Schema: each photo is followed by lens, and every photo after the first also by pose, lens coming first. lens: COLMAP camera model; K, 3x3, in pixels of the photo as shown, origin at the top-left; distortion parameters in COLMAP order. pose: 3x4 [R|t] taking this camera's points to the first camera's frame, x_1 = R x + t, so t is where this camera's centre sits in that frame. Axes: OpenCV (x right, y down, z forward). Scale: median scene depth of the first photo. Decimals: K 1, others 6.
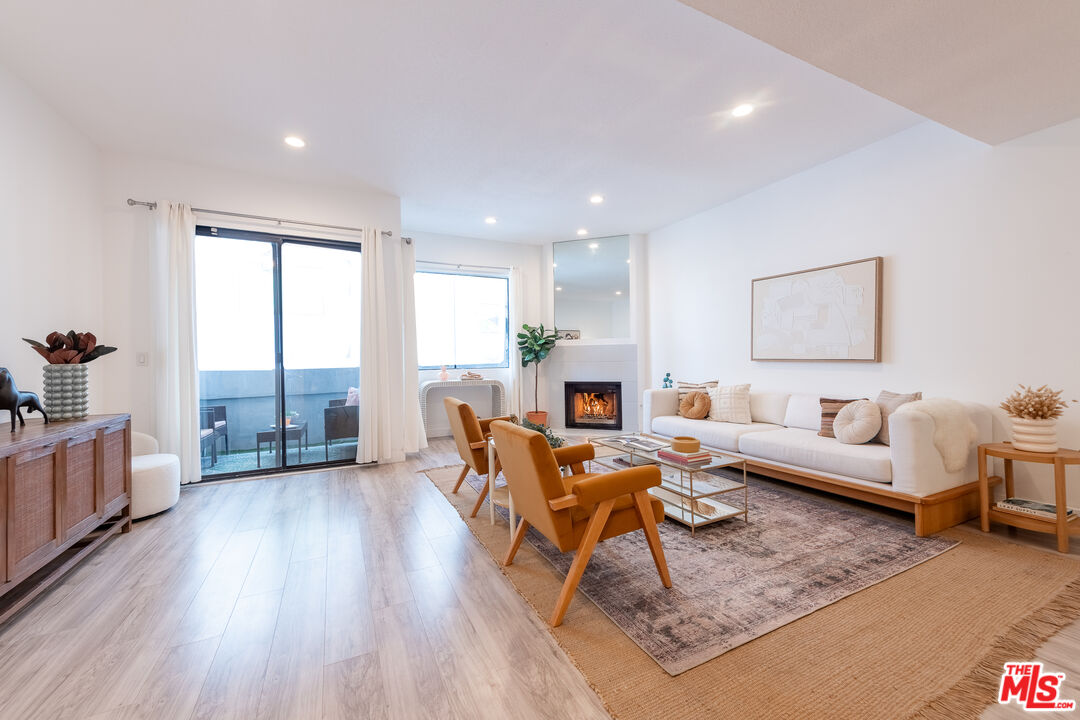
lens RADIAL K [[418.9, 0, 544.4], [0, 418.9, 359.3], [0, 0, 1]] dist [0.009626, -0.002561]
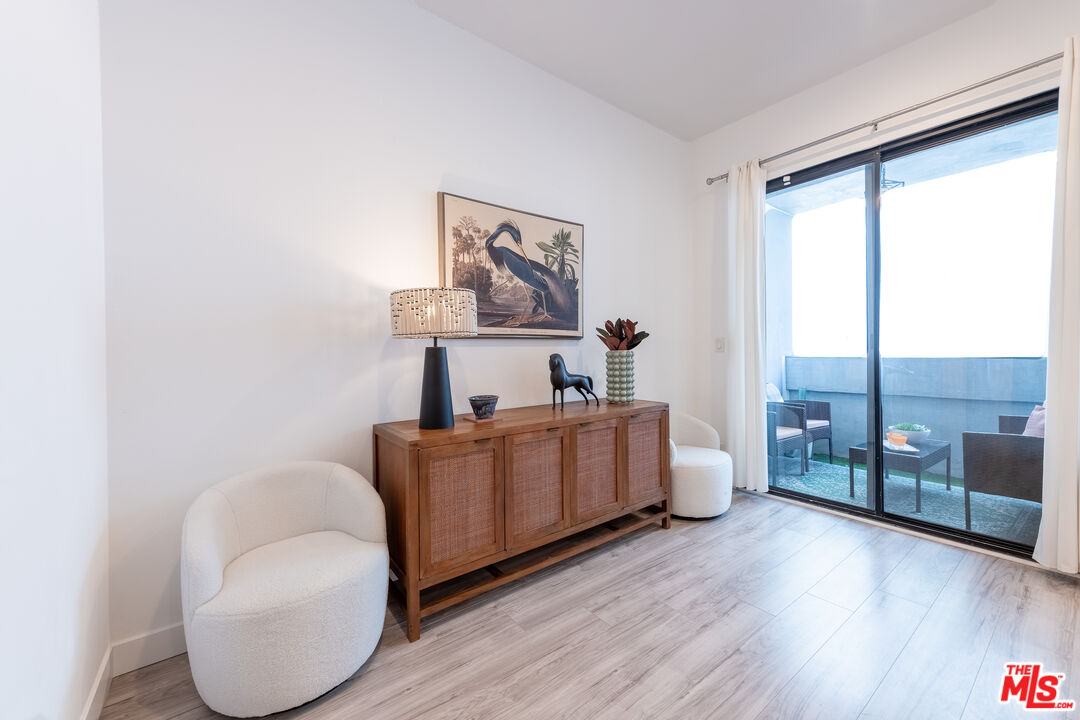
lens RADIAL K [[418.9, 0, 537.9], [0, 418.9, 357.6], [0, 0, 1]] dist [0.009626, -0.002561]
pose [[0.176648, 0.022229, -0.984023, -0.099524], [0.009668, 0.999658, 0.024318, 0.001450], [0.984227, -0.013810, 0.176372, 0.450575]]
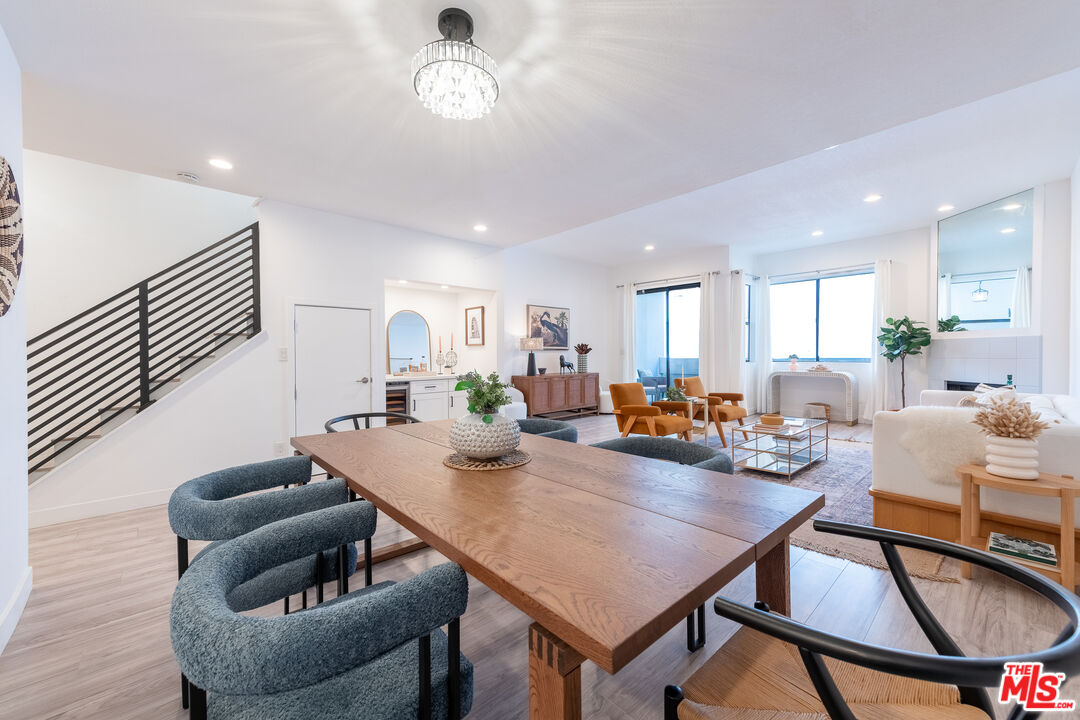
lens RADIAL K [[418.9, 0, 530.7], [0, 418.9, 359.3], [0, 0, 1]] dist [0.009626, -0.002561]
pose [[0.260428, 0.026480, -0.965130, 1.204477], [-0.001098, 0.999631, 0.027131, -0.024965], [0.965493, -0.006006, 0.260361, -0.091911]]
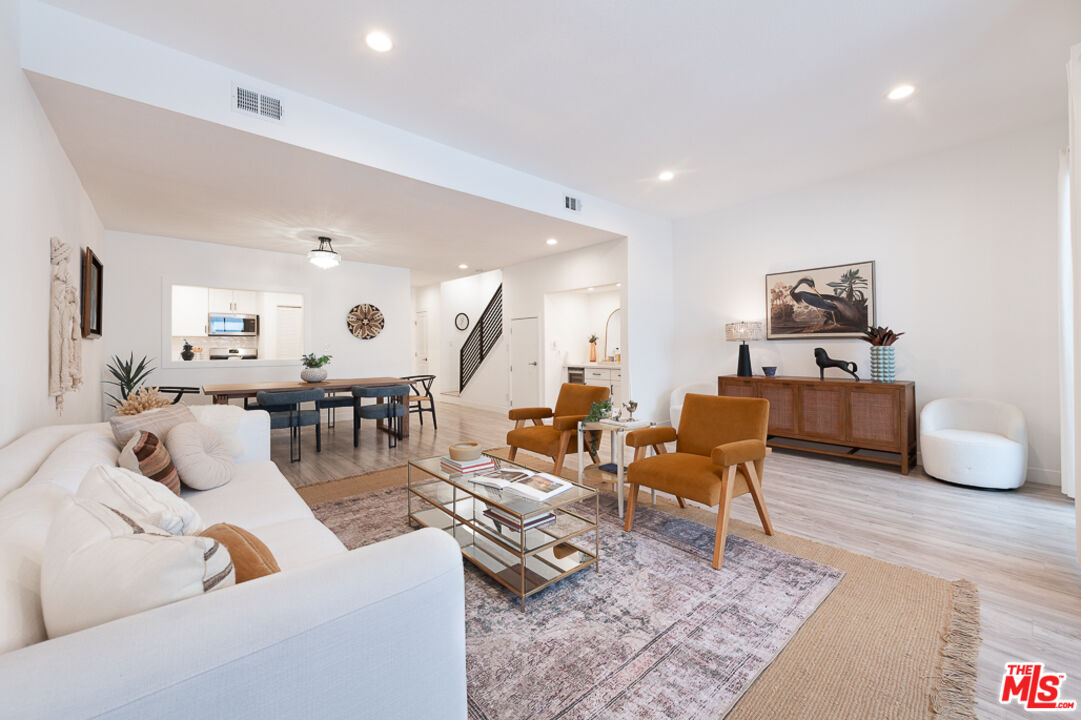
lens RADIAL K [[419.3, 0, 540.8], [0, 419.3, 337.3], [0, 0, 1]] dist [0.009626, -0.002561]
pose [[-0.968759, 0.016673, -0.247443, 0.333468], [0.021431, 0.999633, -0.016548, -0.015747], [0.247076, -0.021334, -0.968761, 1.595255]]
